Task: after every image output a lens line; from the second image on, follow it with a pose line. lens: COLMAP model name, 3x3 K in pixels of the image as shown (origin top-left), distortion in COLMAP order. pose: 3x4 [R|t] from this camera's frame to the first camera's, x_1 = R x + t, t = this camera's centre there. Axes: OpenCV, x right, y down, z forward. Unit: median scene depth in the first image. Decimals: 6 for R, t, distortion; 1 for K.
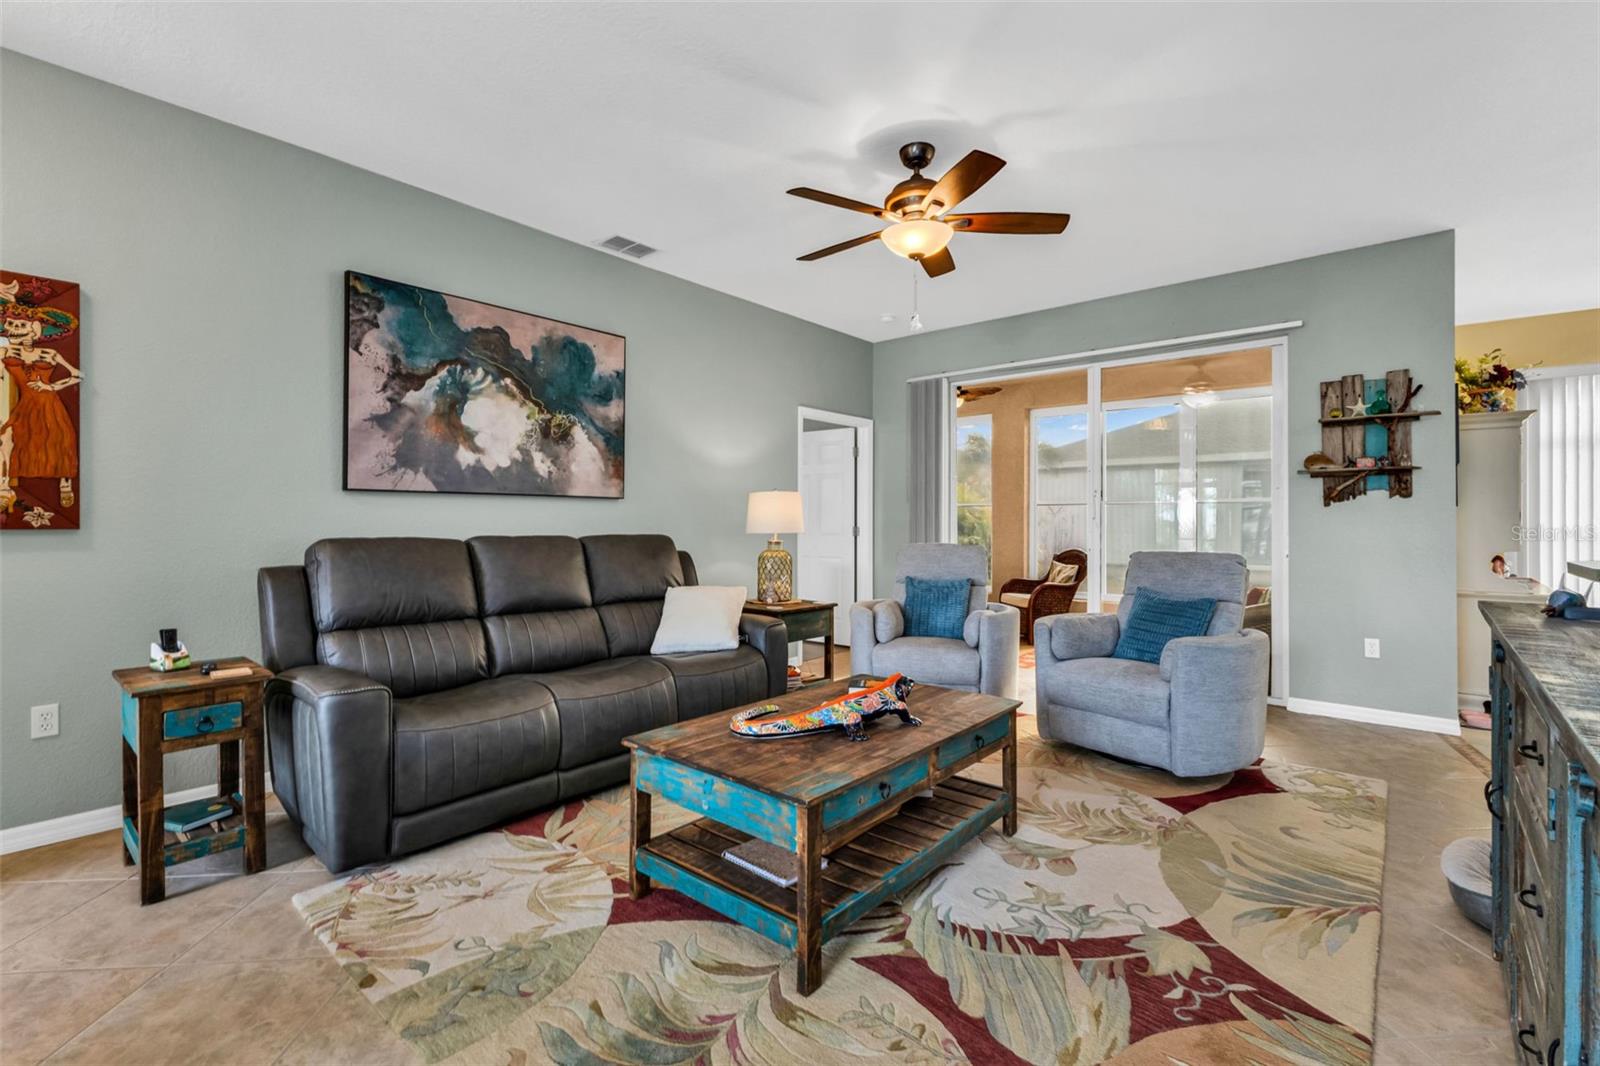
lens RADIAL K [[714.2, 0, 798.4], [0, 714.2, 514.4], [0, 0, 1]] dist [0.015921, 0.000013]
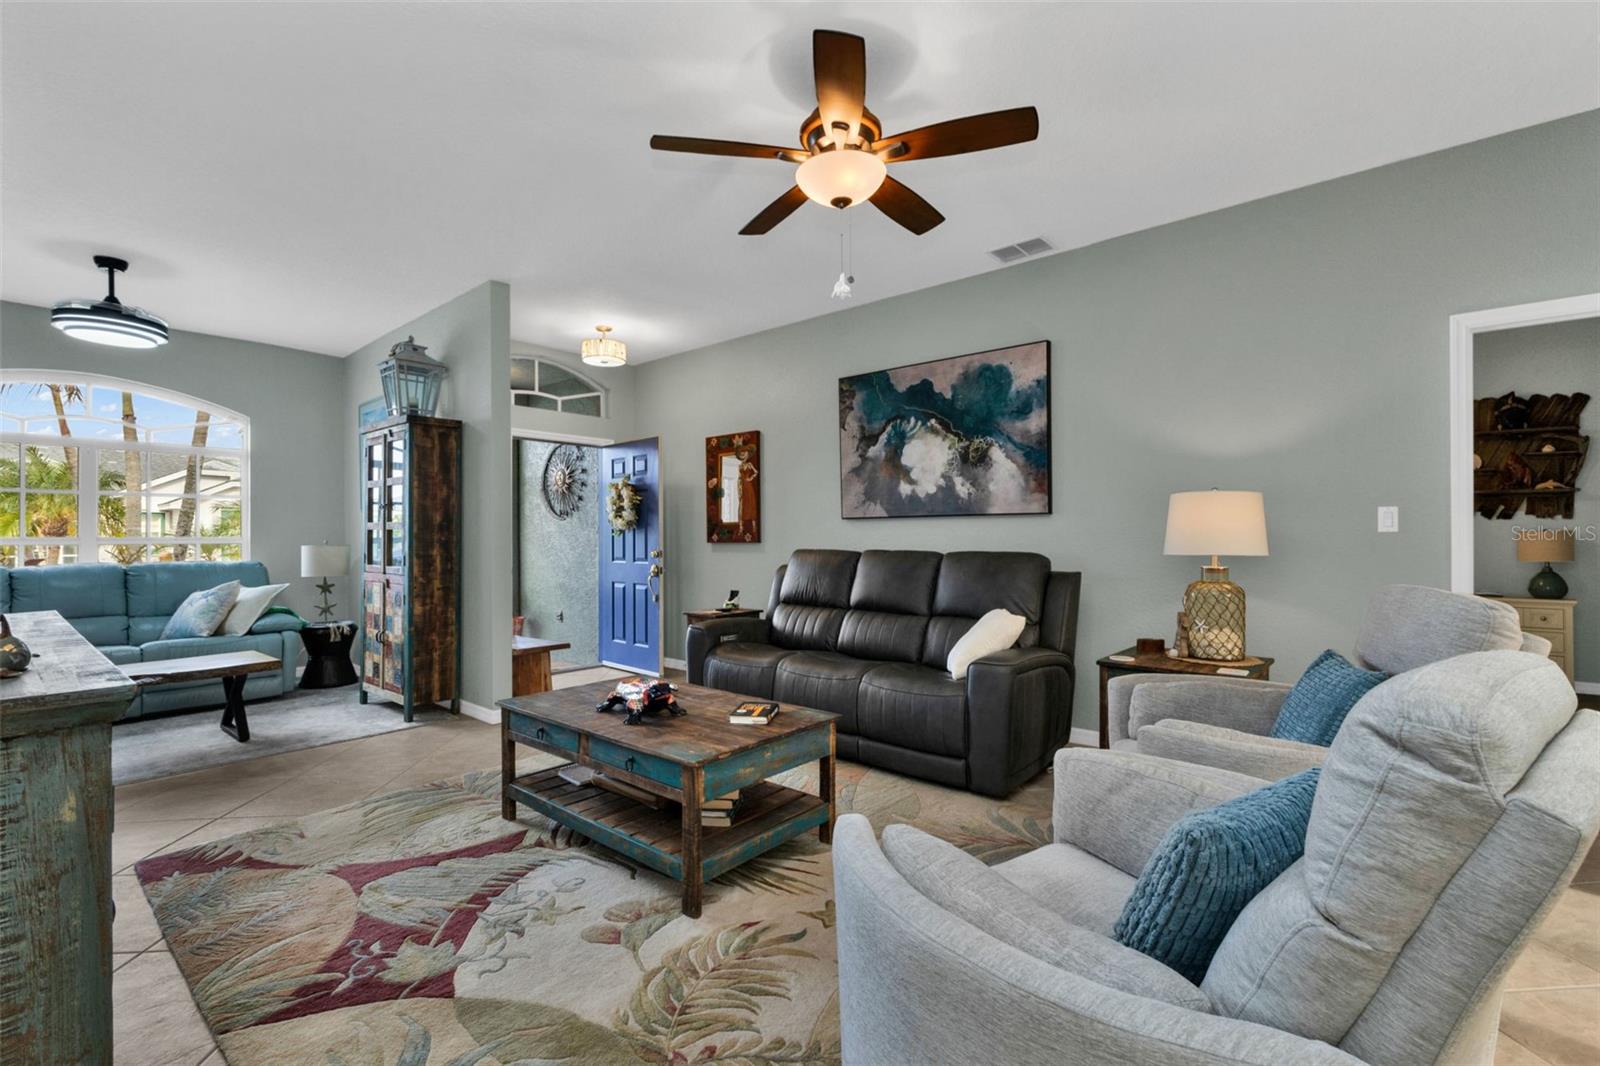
lens RADIAL K [[702.6, 0, 805.6], [0, 702.6, 530.1], [0, 0, 1]] dist [0.002233, 0.000391]
pose [[0.000398, -0.016555, -0.999863, 0.791484], [0.010569, 0.999807, -0.016550, 0.013168], [0.999944, -0.010561, 0.000573, 0.809679]]
